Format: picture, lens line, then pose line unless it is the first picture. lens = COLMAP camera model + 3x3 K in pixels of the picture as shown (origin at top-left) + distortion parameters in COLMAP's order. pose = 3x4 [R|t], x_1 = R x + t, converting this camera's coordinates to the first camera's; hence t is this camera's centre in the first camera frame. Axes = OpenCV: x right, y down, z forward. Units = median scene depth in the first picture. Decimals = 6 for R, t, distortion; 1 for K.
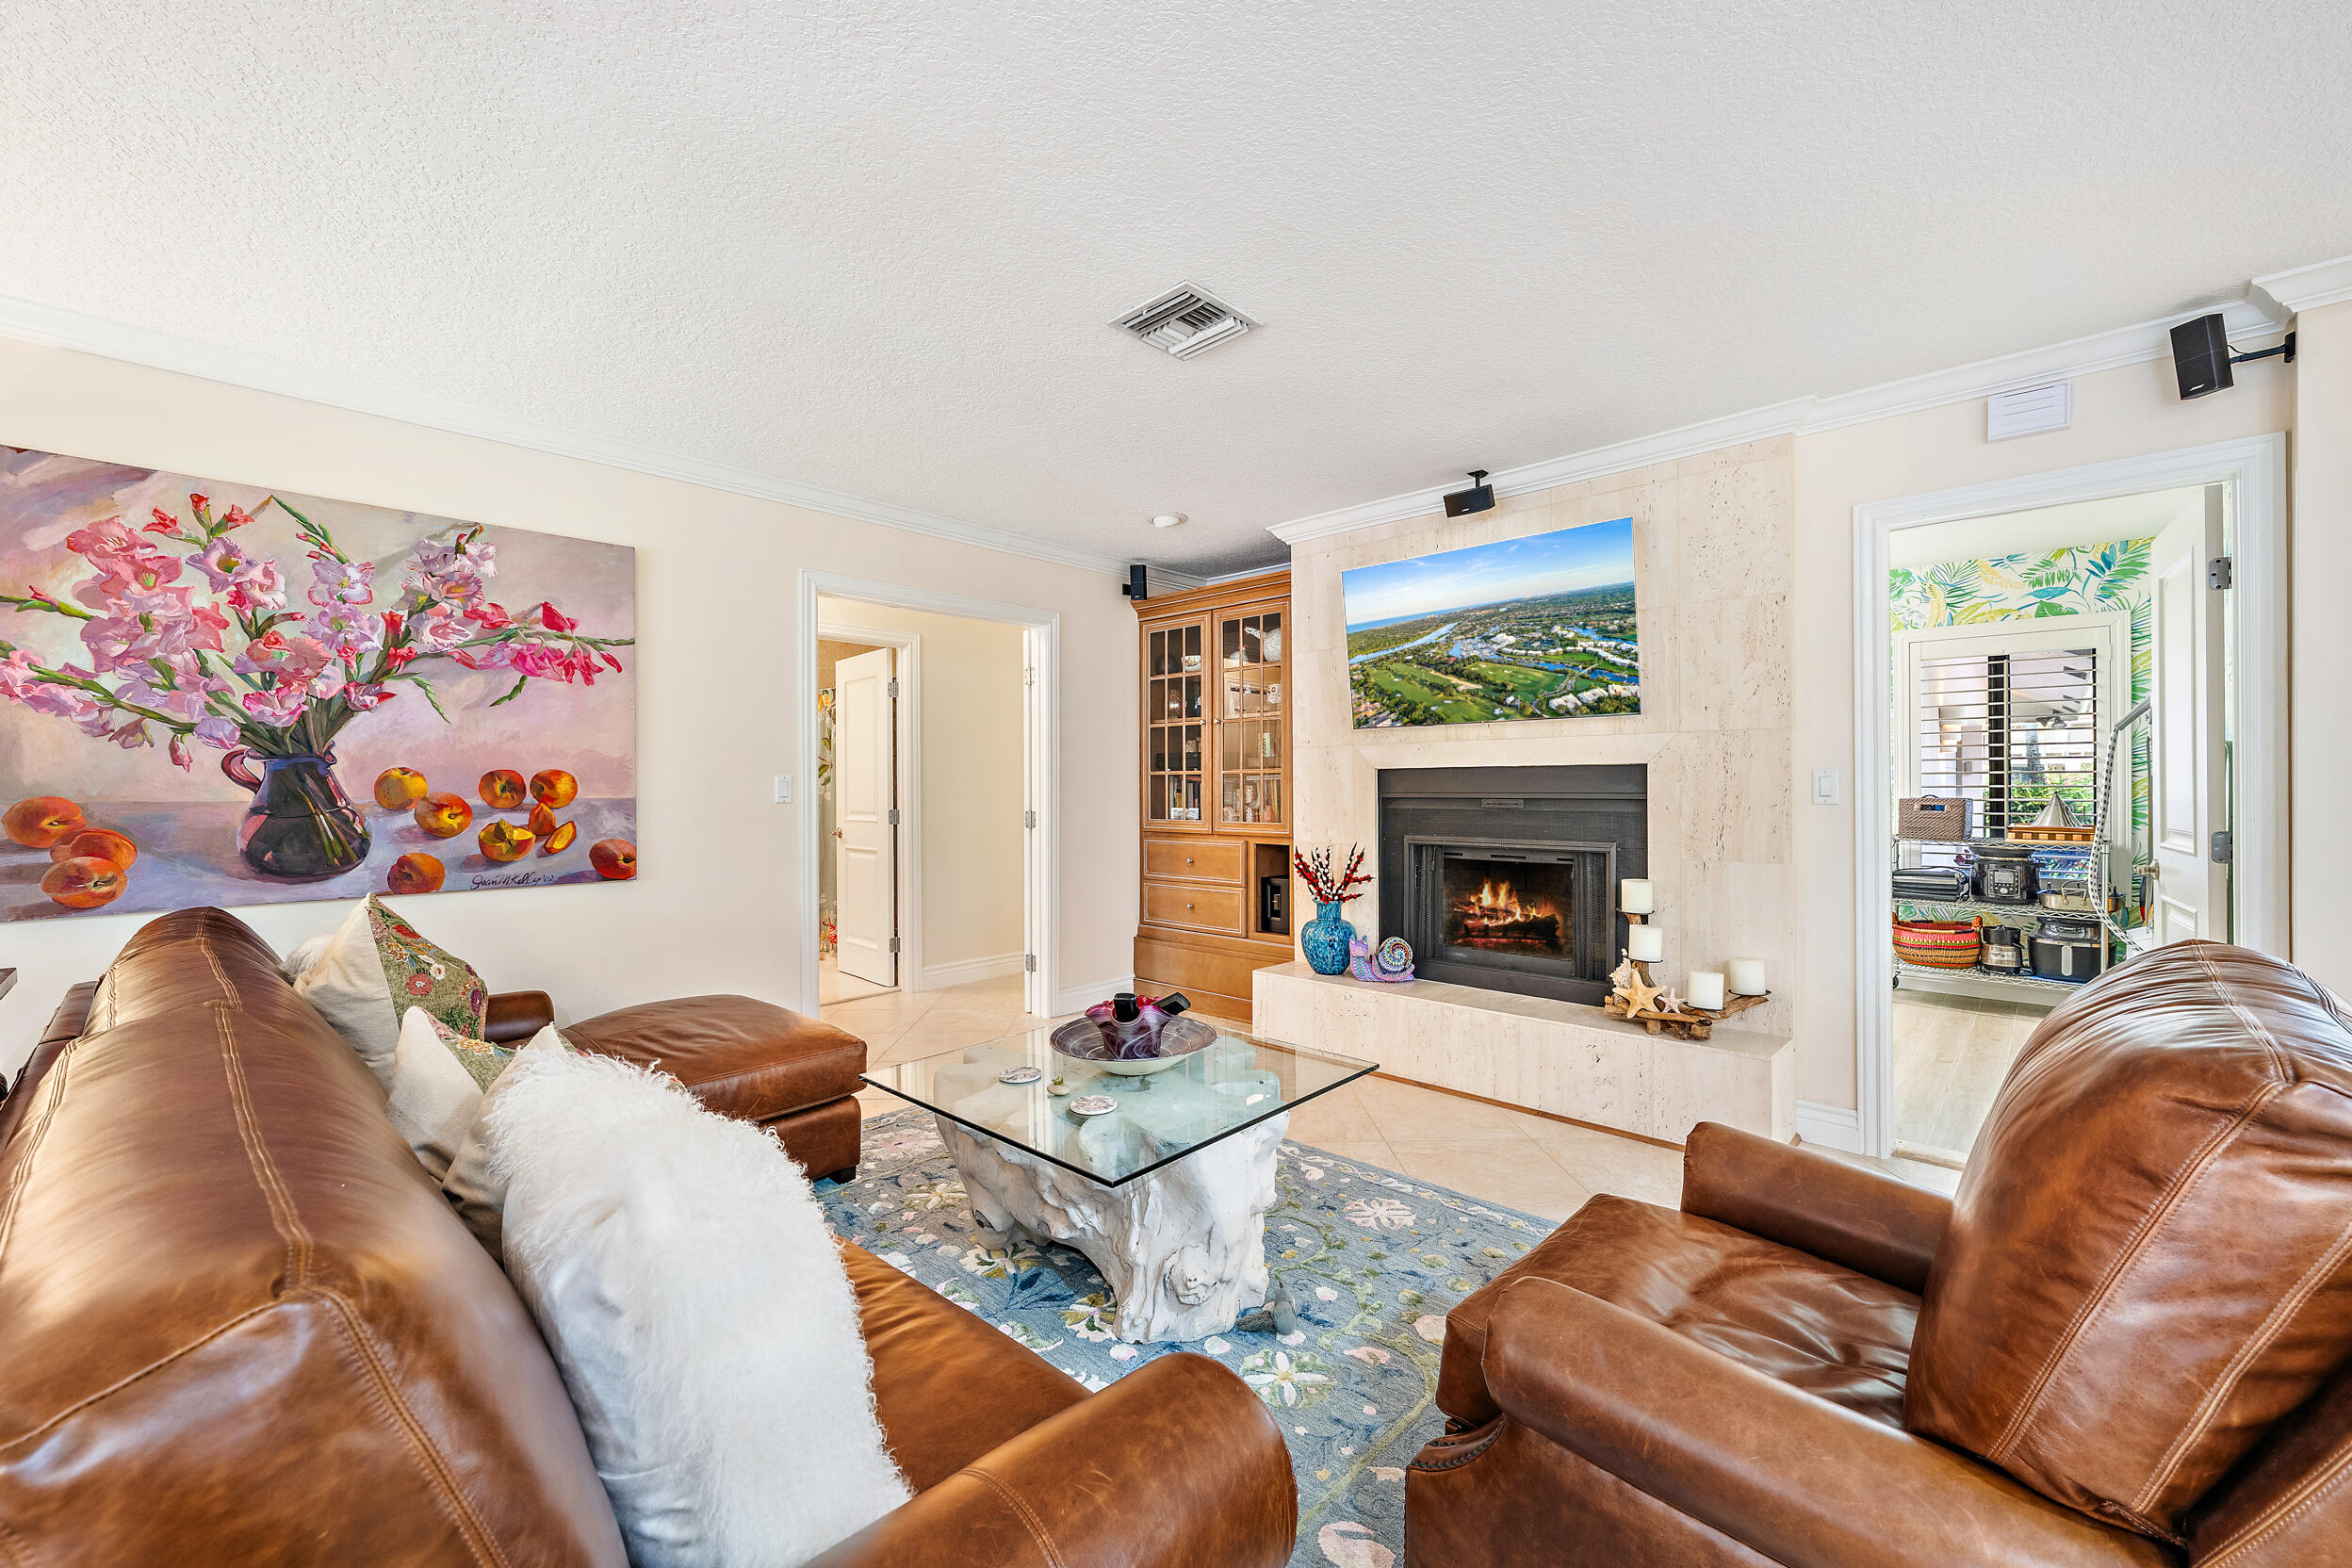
lens RADIAL K [[924.1, 0, 1184.4], [0, 924.1, 779.1], [0, 0, 1]] dist [0.004390, 0.000221]
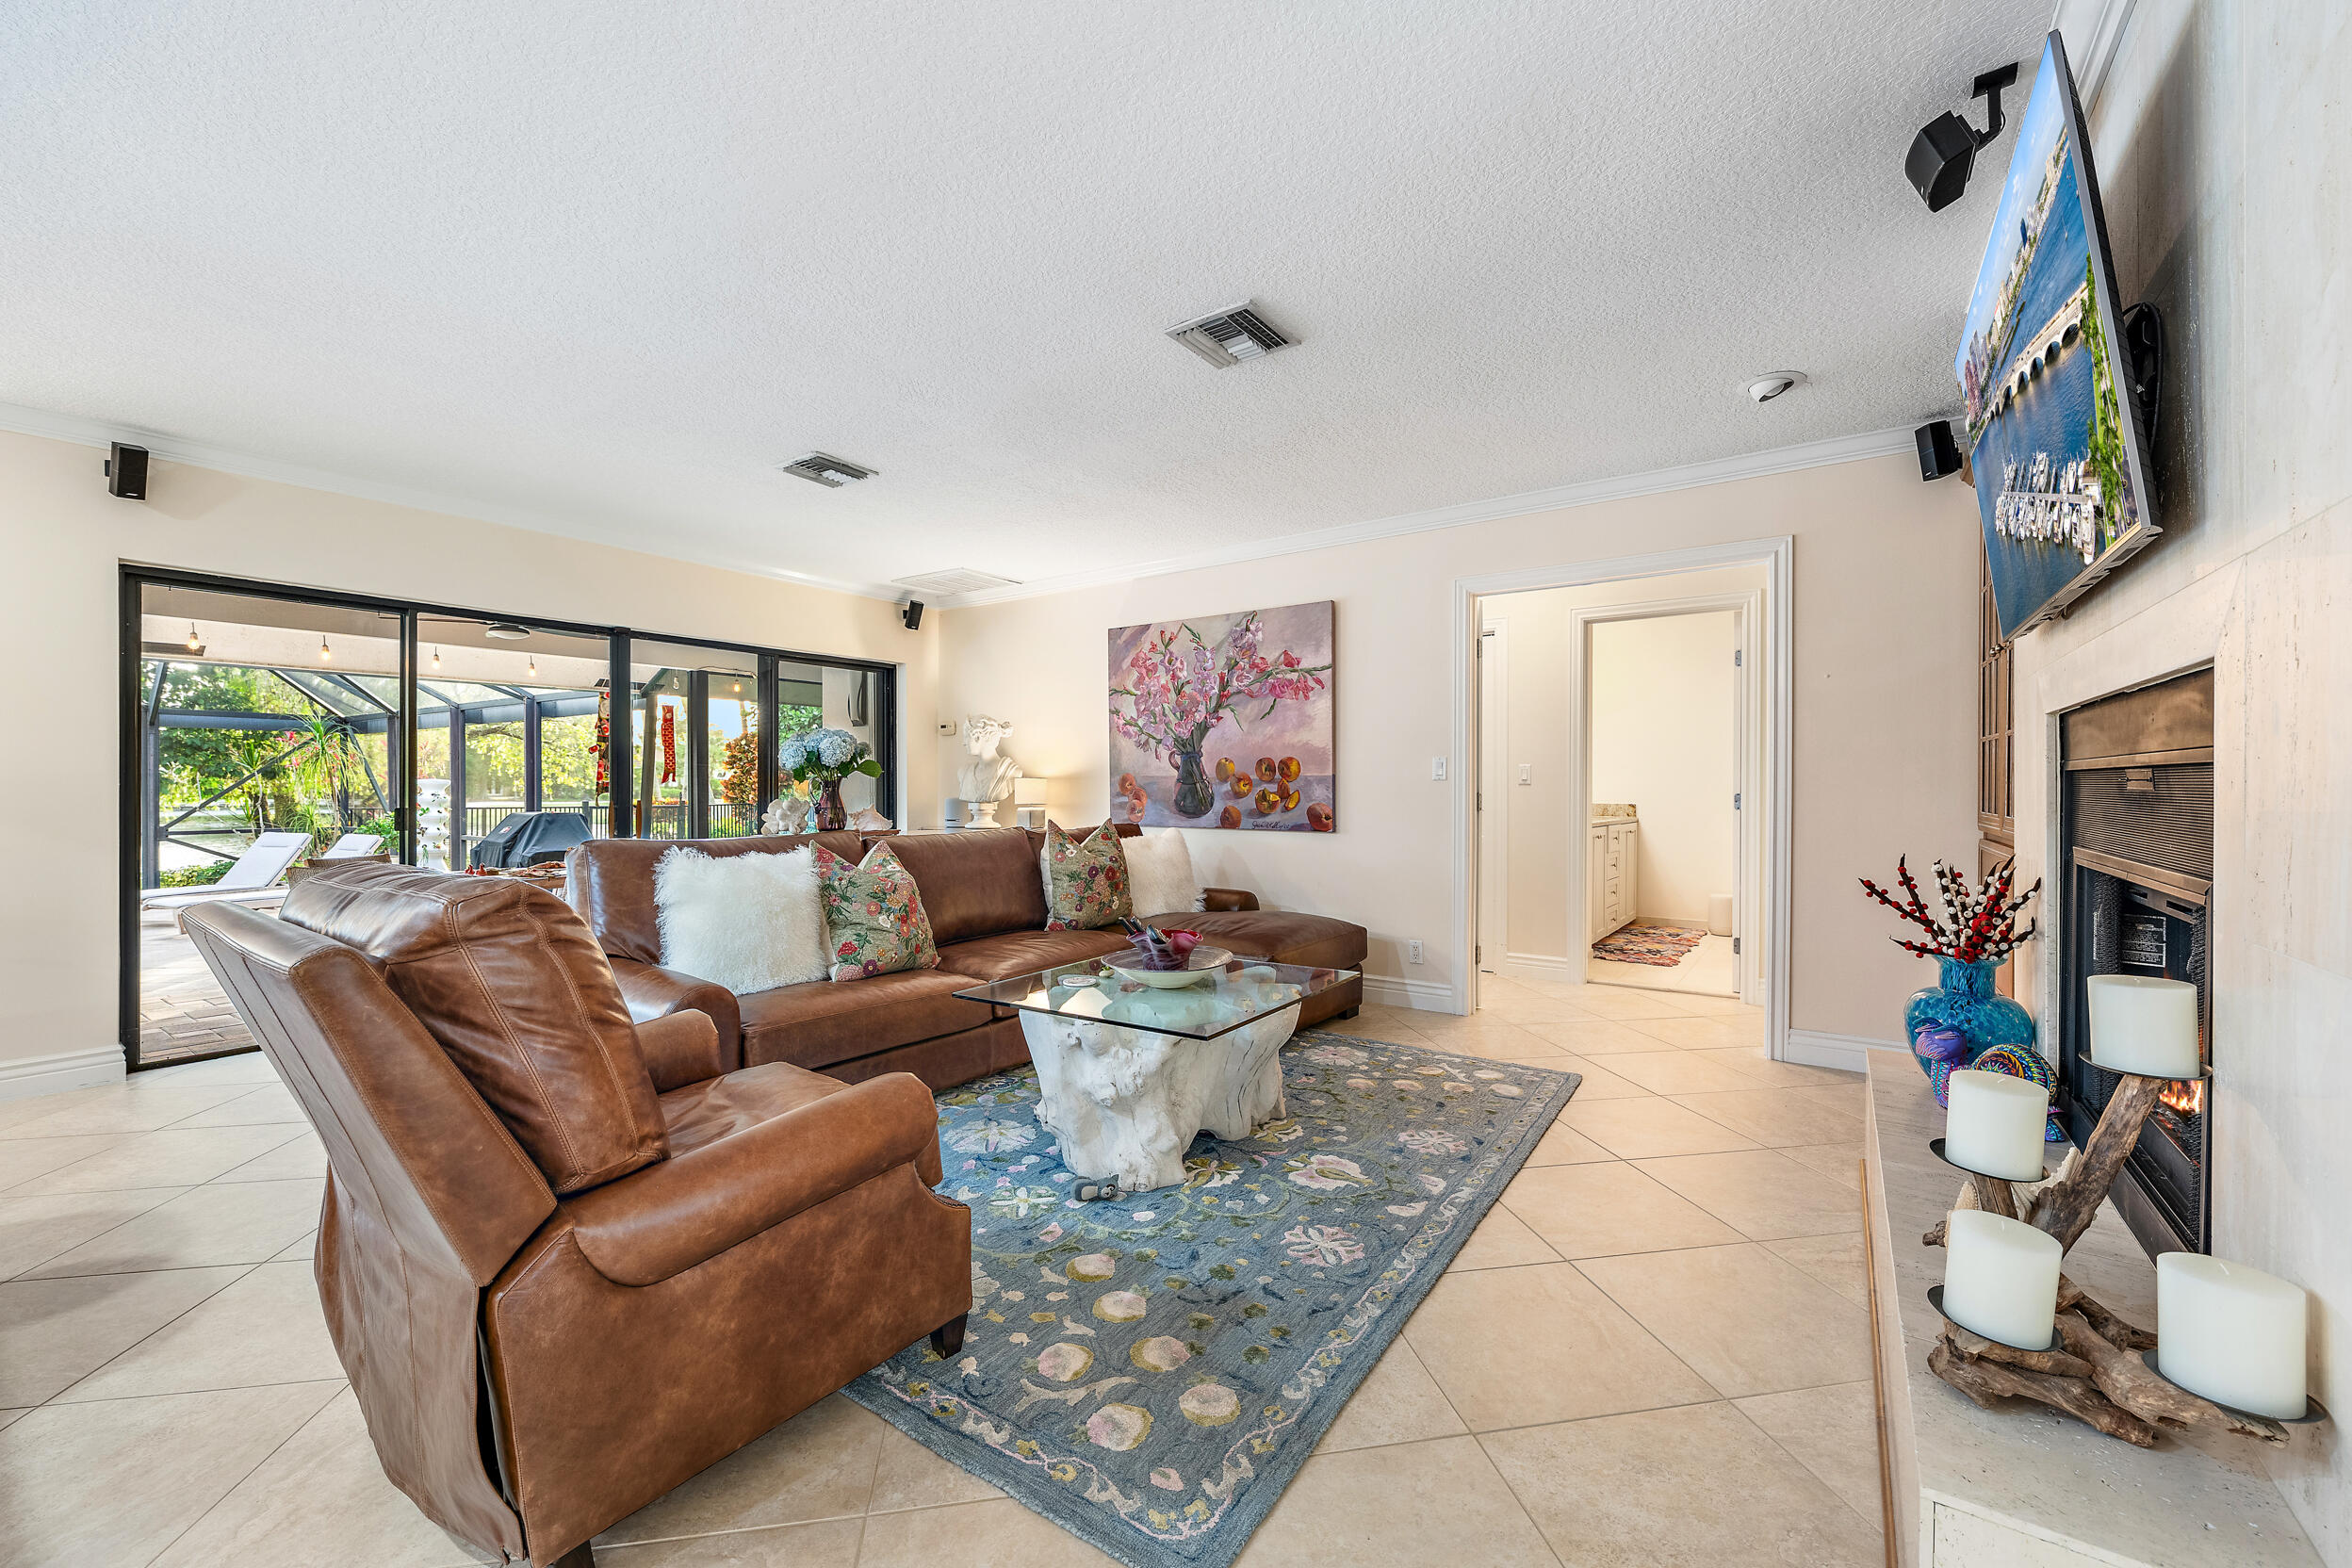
lens RADIAL K [[924.1, 0, 1184.4], [0, 924.1, 779.1], [0, 0, 1]] dist [0.004390, 0.000221]
pose [[0.149084, -0.003070, -0.988820, 0.902447], [0.005768, 0.999981, -0.002235, 0.032206], [0.988808, -0.005371, 0.149099, 0.646018]]
